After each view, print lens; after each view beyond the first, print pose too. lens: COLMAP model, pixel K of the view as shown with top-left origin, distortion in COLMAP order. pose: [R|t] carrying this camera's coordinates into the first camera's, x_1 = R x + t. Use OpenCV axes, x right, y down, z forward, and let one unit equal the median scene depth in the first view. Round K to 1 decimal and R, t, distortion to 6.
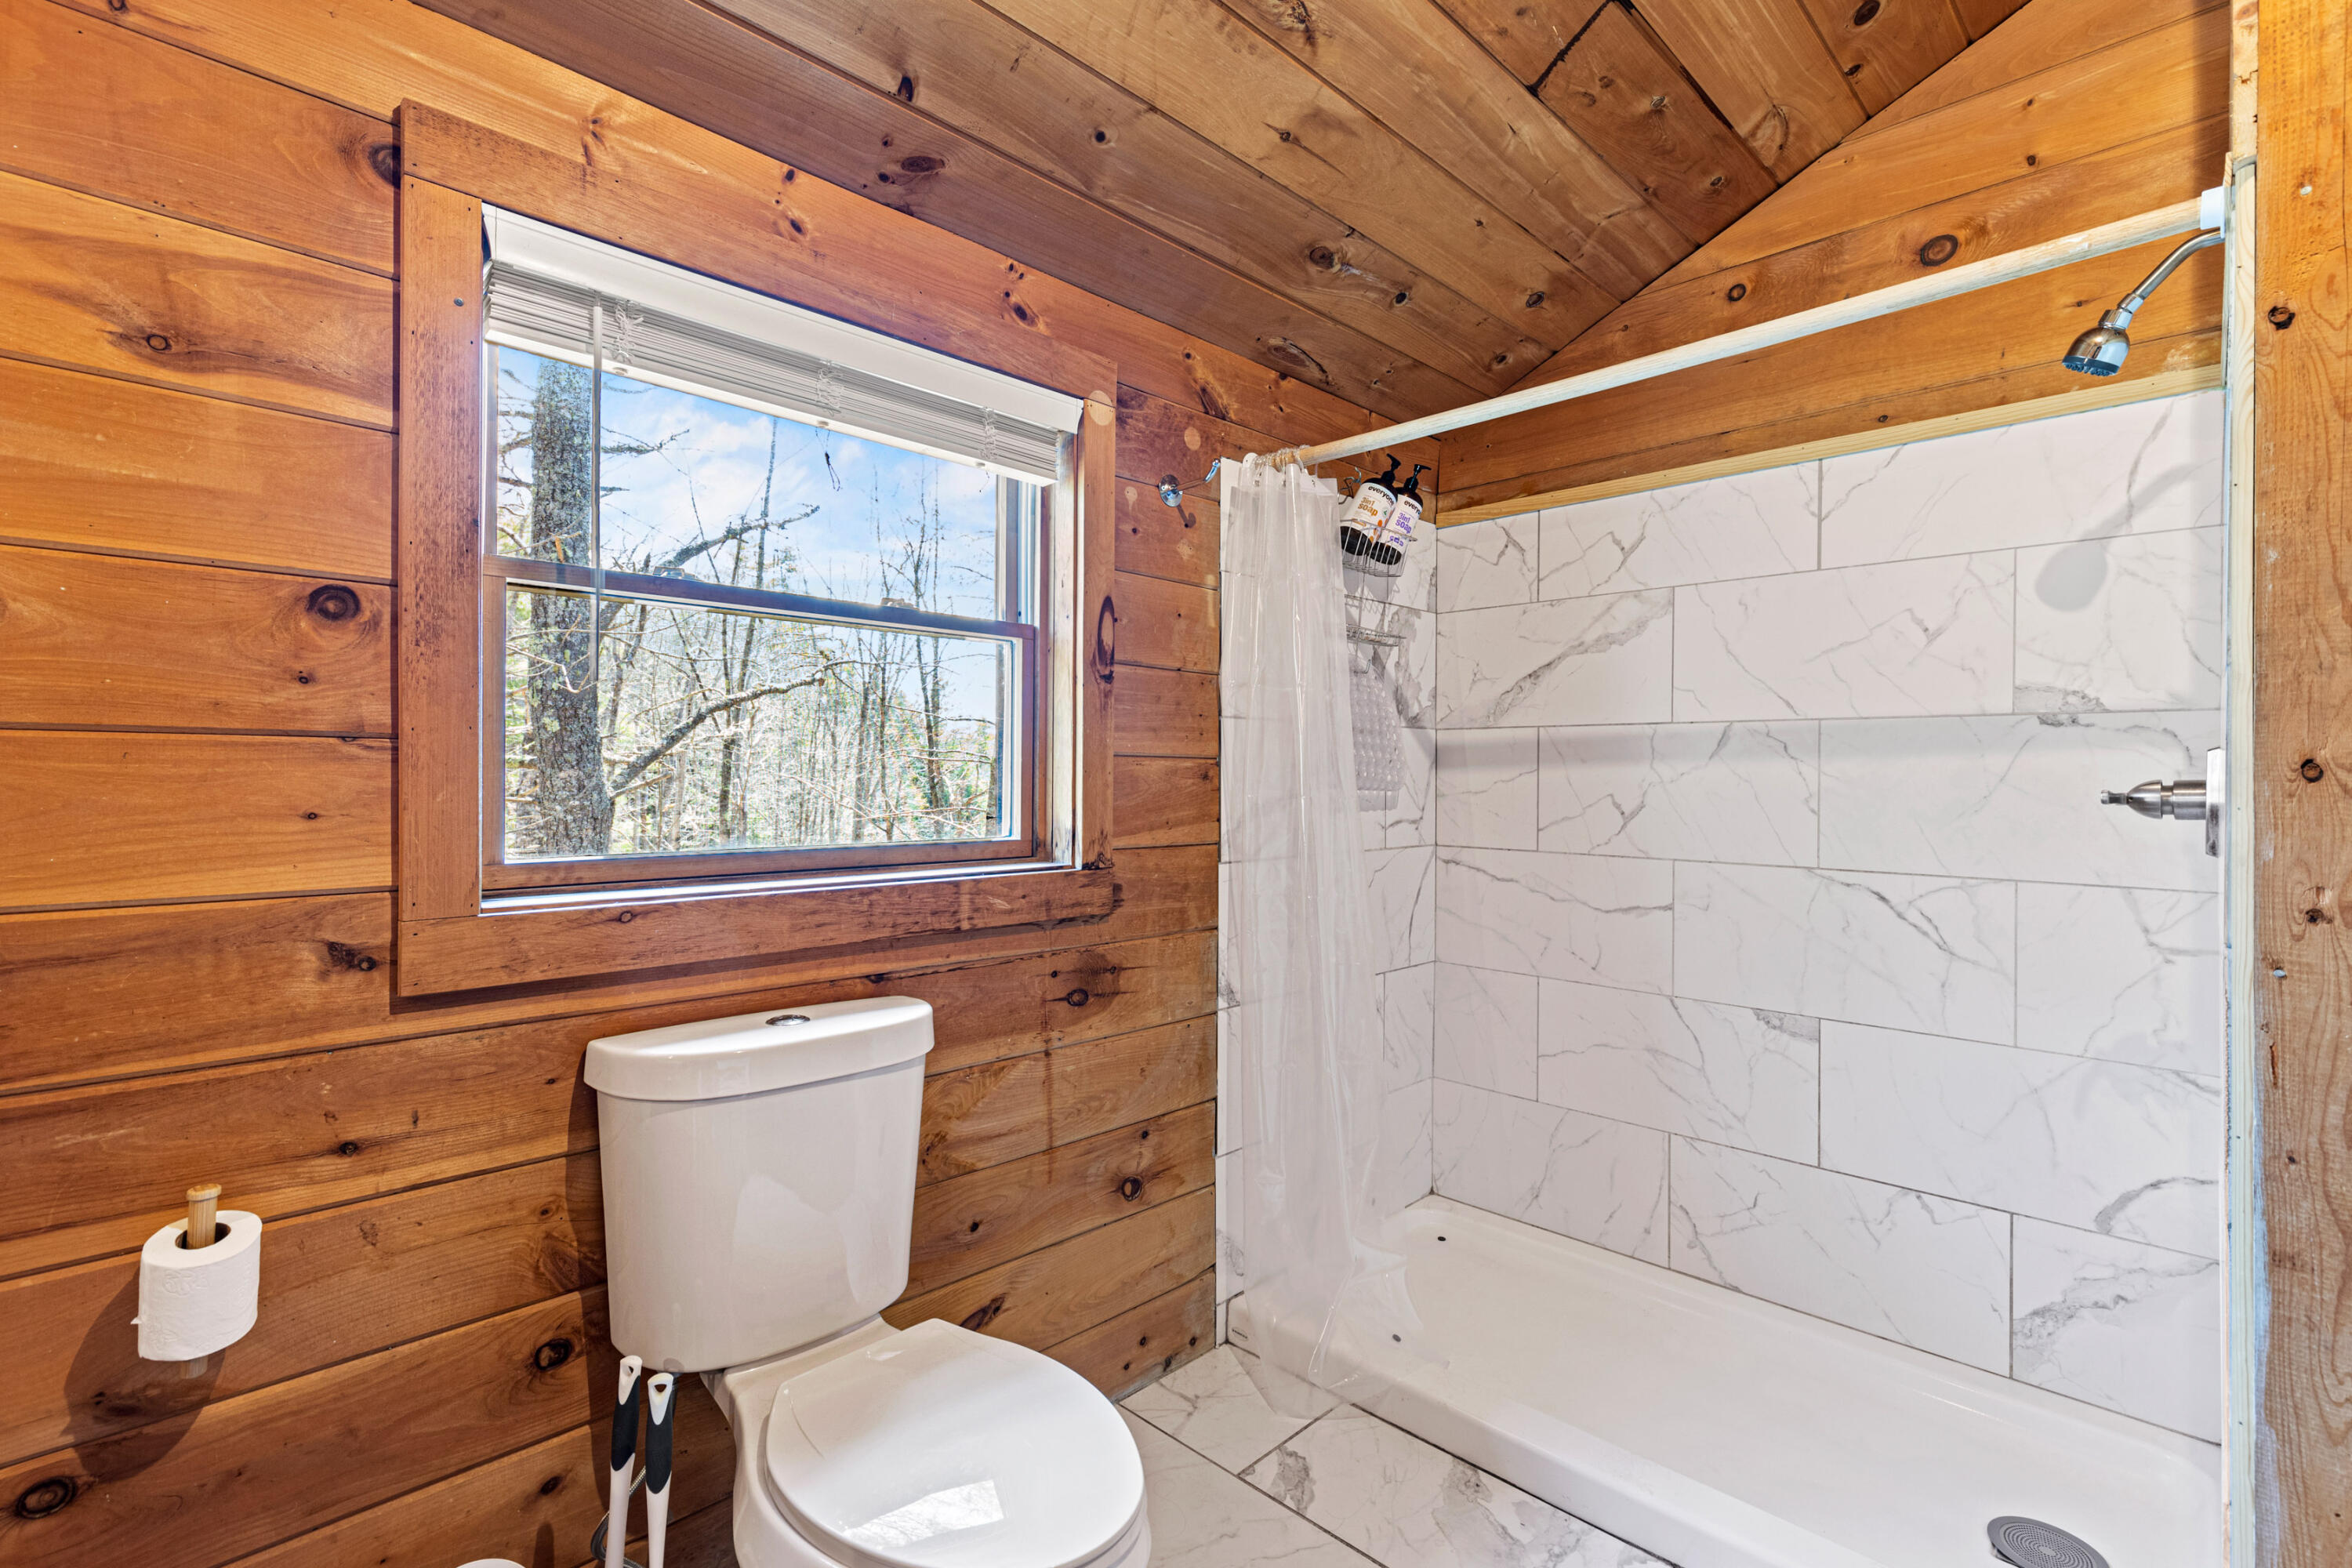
lens RADIAL K [[1074.8, 0, 1177.9], [0, 1074.8, 777.4], [0, 0, 1]] dist [0.019253, -0.001936]
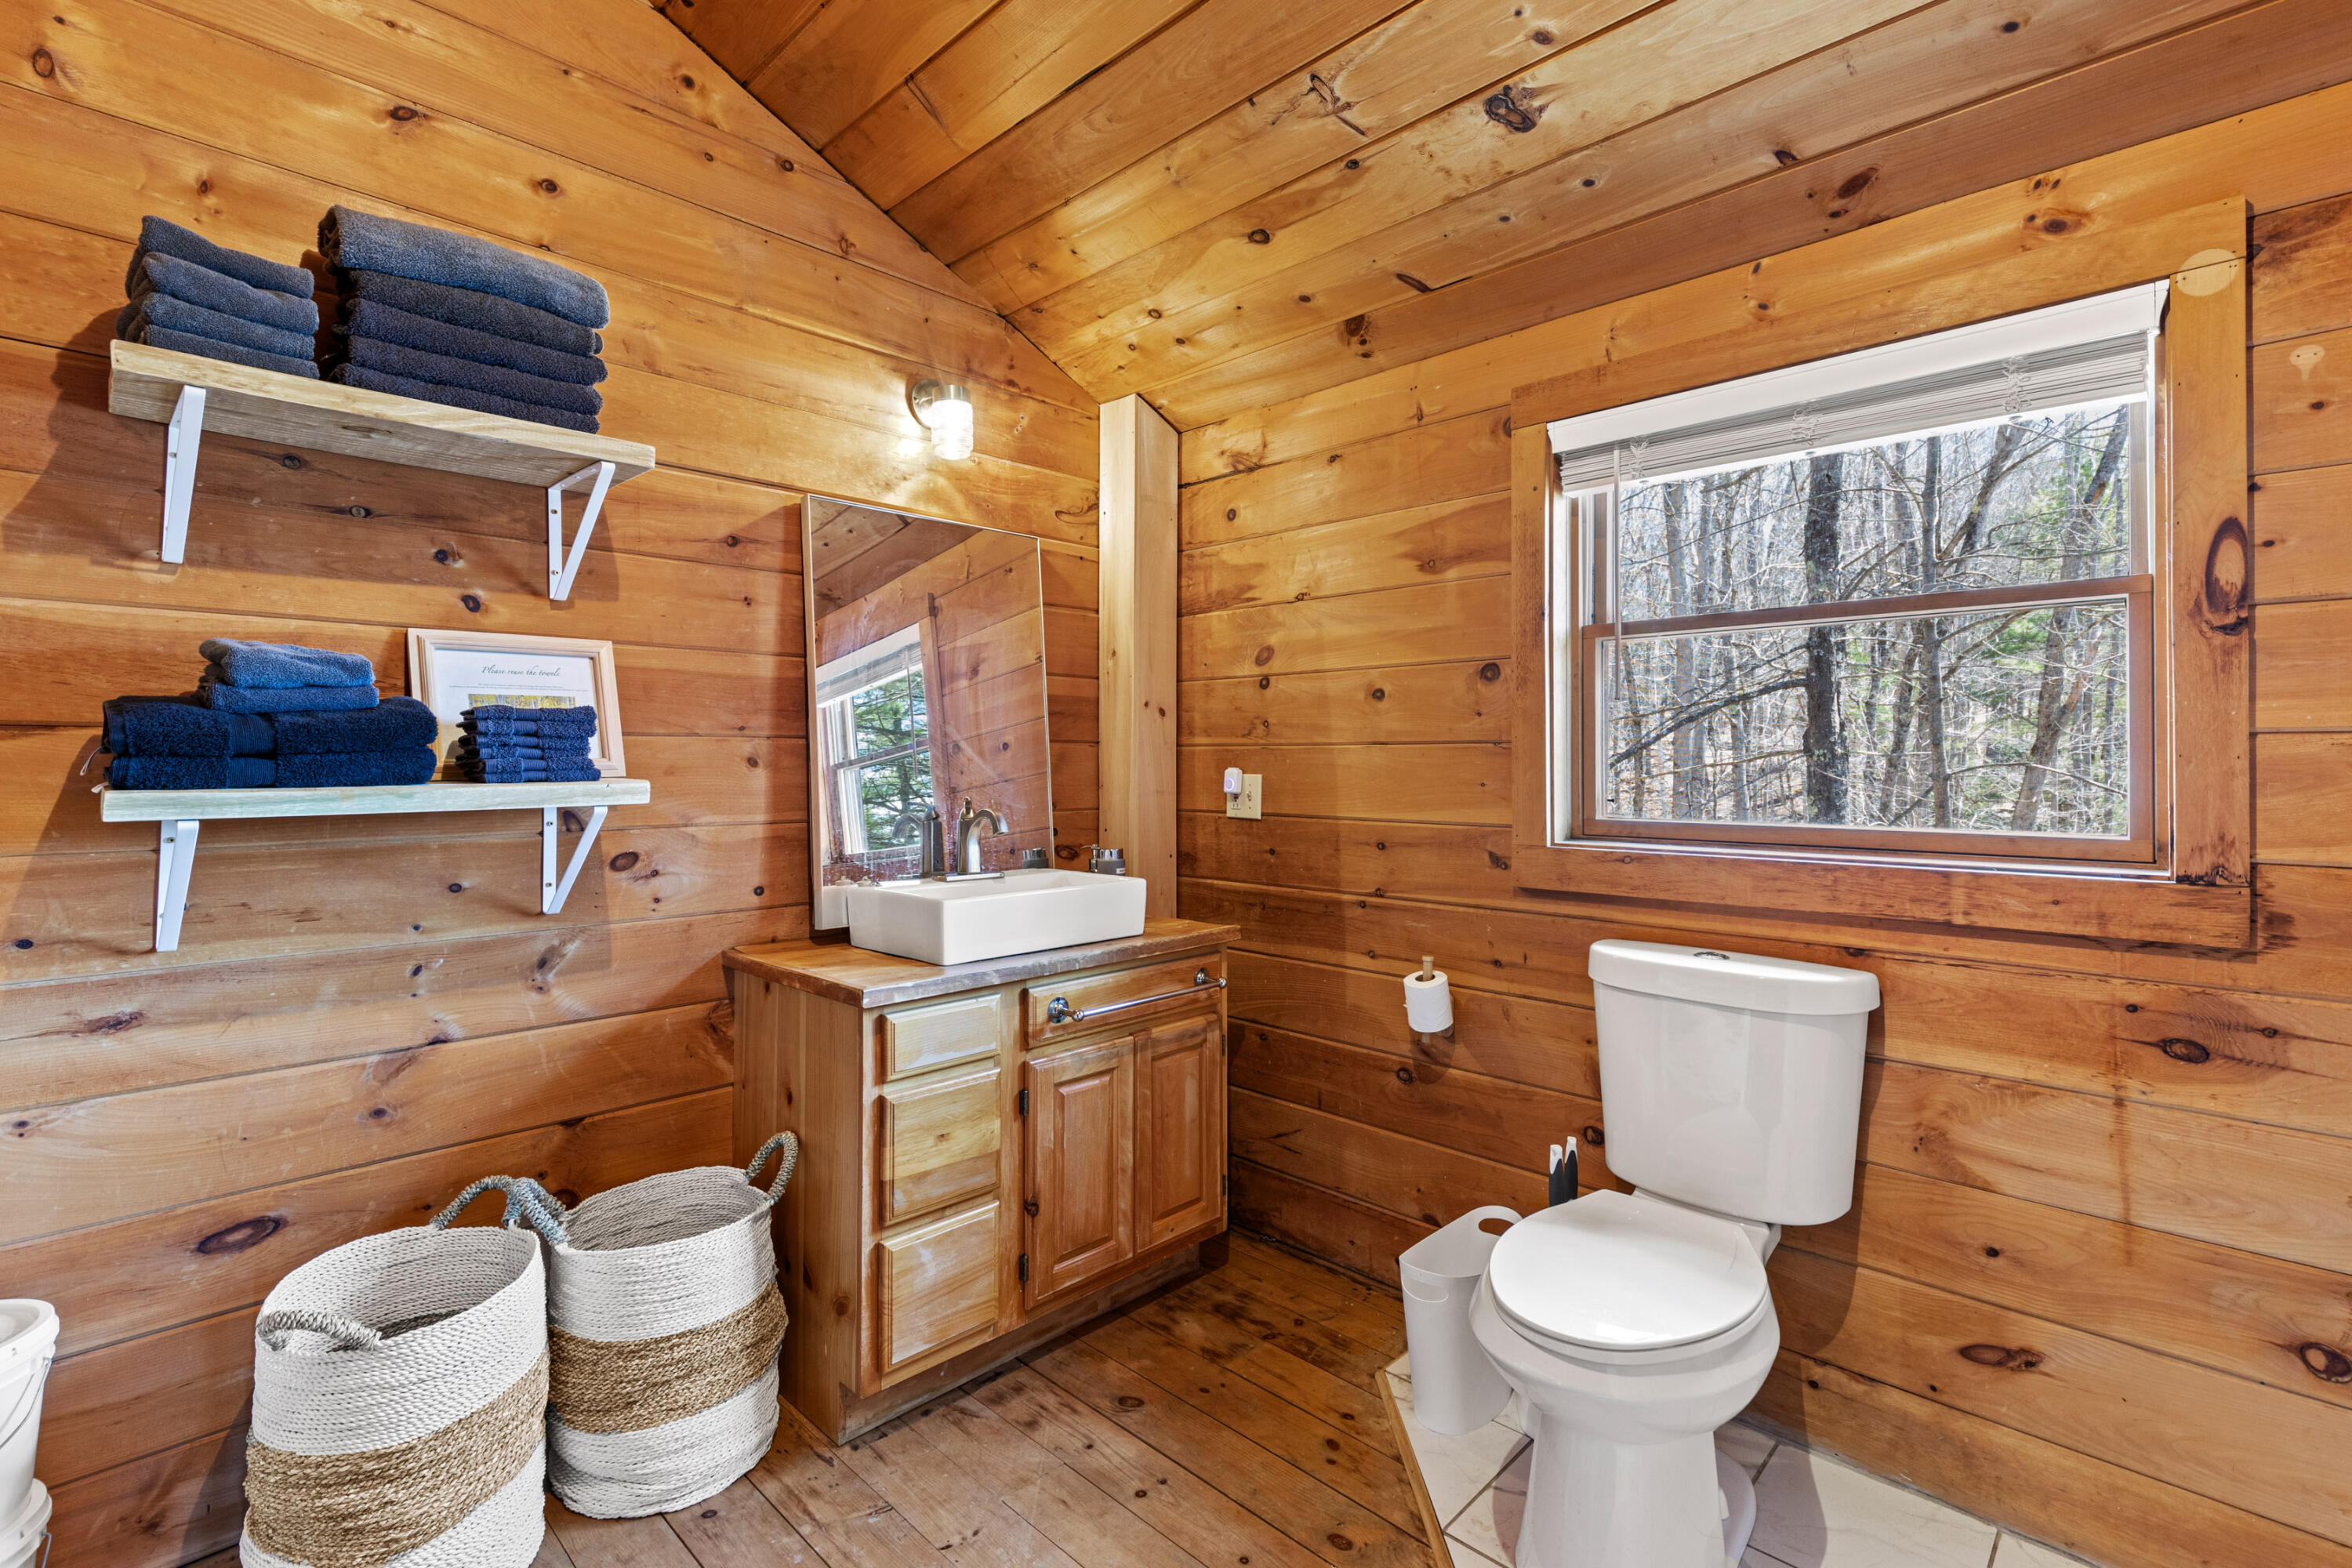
lens RADIAL K [[1074.8, 0, 1177.5], [0, 1074.8, 769.1], [0, 0, 1]] dist [0.019253, -0.001936]
pose [[0.009670, -0.002114, -0.999951, 0.754198], [-0.004386, 0.999988, -0.002156, 0.009974], [0.999944, 0.004407, 0.009660, 0.303393]]
